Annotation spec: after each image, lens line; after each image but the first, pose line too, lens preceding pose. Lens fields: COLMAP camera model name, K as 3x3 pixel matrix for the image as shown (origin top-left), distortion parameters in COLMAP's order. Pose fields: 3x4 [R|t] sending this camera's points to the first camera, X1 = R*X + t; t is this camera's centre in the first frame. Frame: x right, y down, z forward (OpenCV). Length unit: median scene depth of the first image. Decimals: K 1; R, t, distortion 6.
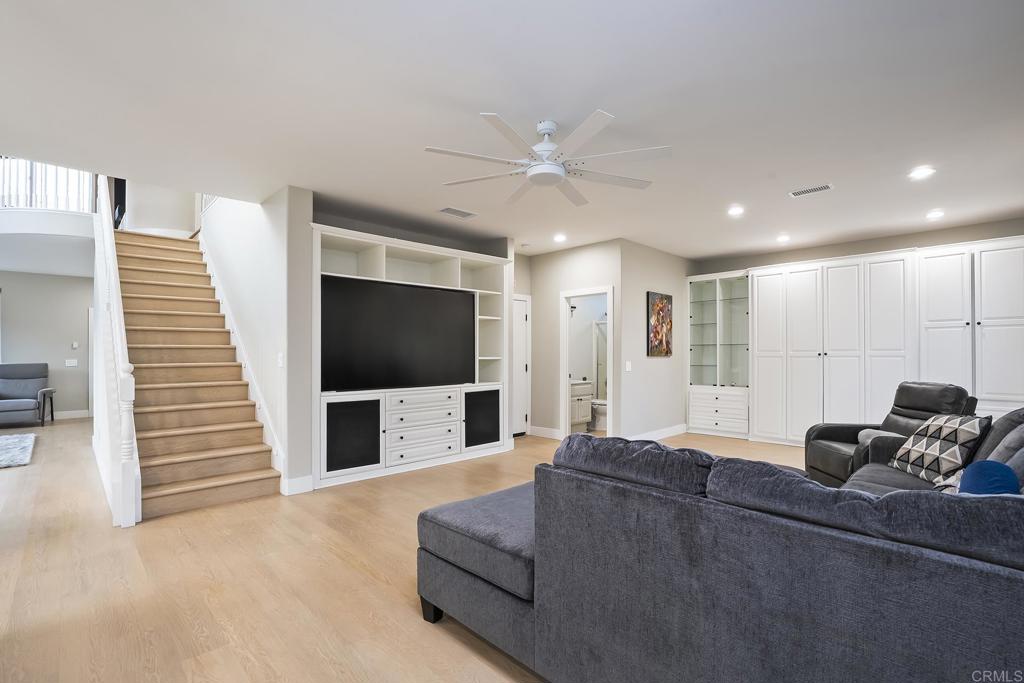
lens RADIAL K [[473.3, 0, 504.5], [0, 473.3, 352.3], [0, 0, 1]] dist [-0.035959, 0.009357]
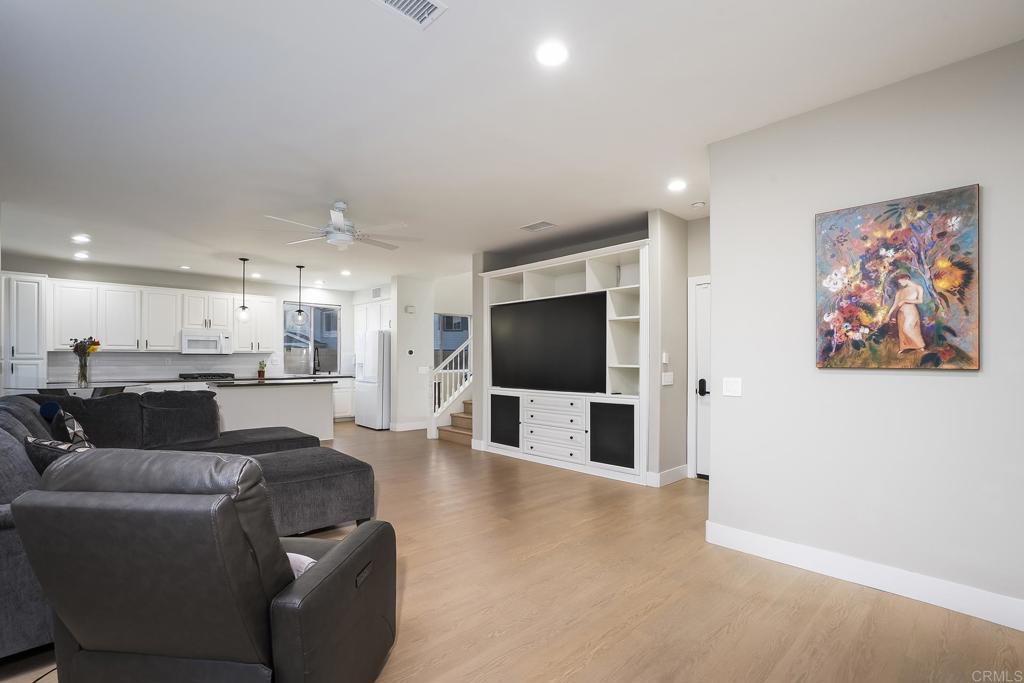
lens RADIAL K [[473.3, 0, 511.9], [0, 473.3, 356.5], [0, 0, 1]] dist [-0.035959, 0.009357]
pose [[-0.010337, -0.004774, -0.999935, 0.774408], [0.000863, 0.999988, -0.004784, -0.000190], [0.999946, -0.000912, -0.010332, 0.778746]]
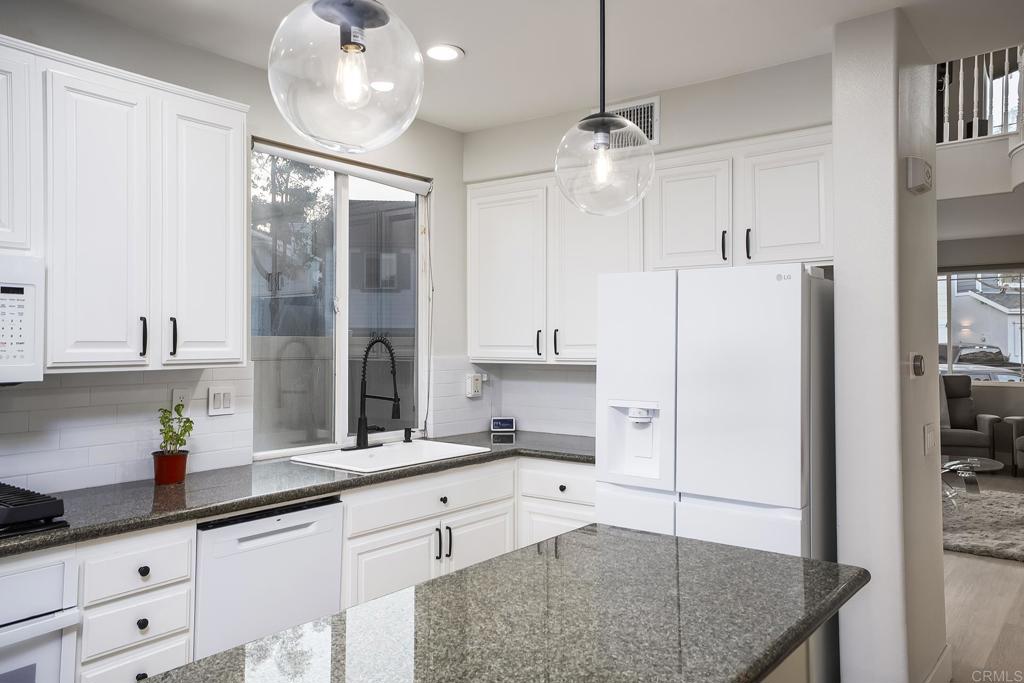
lens RADIAL K [[783.0, 0, 514.1], [0, 783.0, 318.7], [0, 0, 1]] dist [0.004124, 0.052866]
pose [[0.147707, -0.026379, -0.988679, -0.128669], [0.001418, 0.999649, -0.026459, -0.035990], [0.989030, 0.002506, 0.147693, 0.135149]]
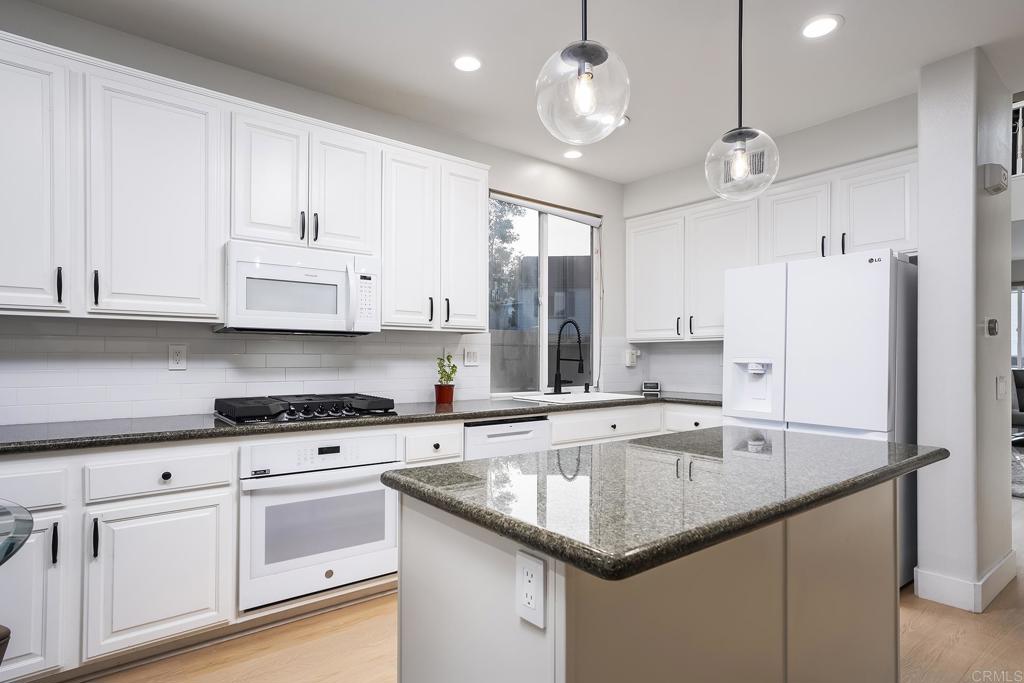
lens RADIAL K [[549.8, 0, 509.9], [0, 549.8, 356.0], [0, 0, 1]] dist [-0.007820, 0.008063]
pose [[-0.096704, -0.001453, -0.995312, -0.101076], [-0.002537, 0.999996, -0.001214, 0.006506], [0.995310, 0.002407, -0.096707, 0.114423]]
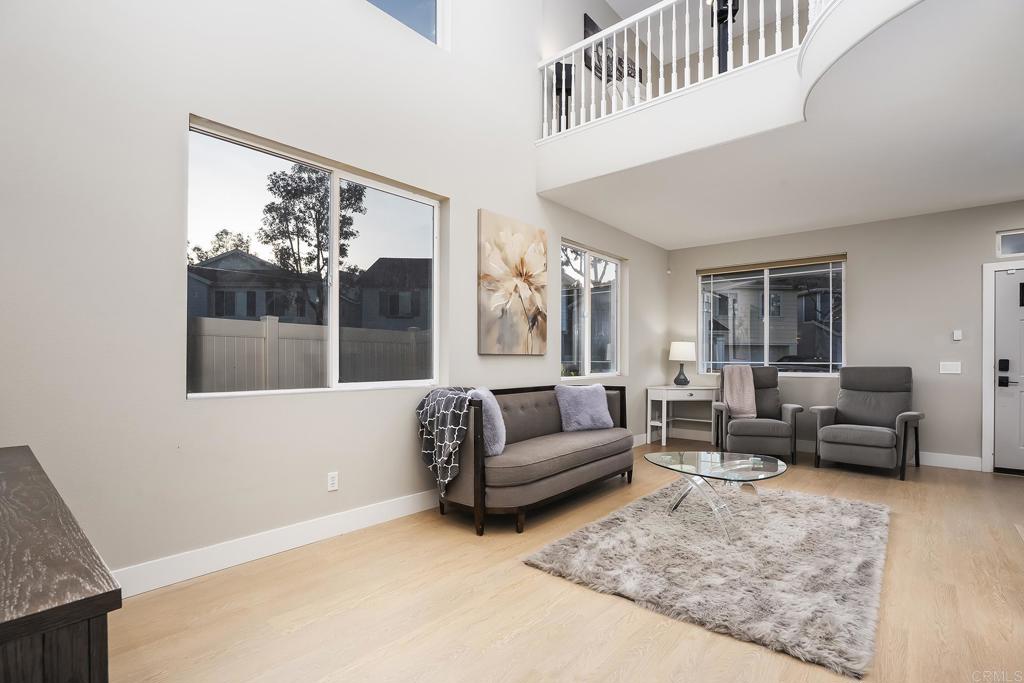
lens RADIAL K [[473.3, 0, 531.3], [0, 473.3, 360.7], [0, 0, 1]] dist [-0.035959, 0.009357]
pose [[0.116053, 0.004290, -0.993234, -0.632749], [0.000071, 0.999991, 0.004327, 0.018078], [0.993243, -0.000573, 0.116052, 0.620430]]
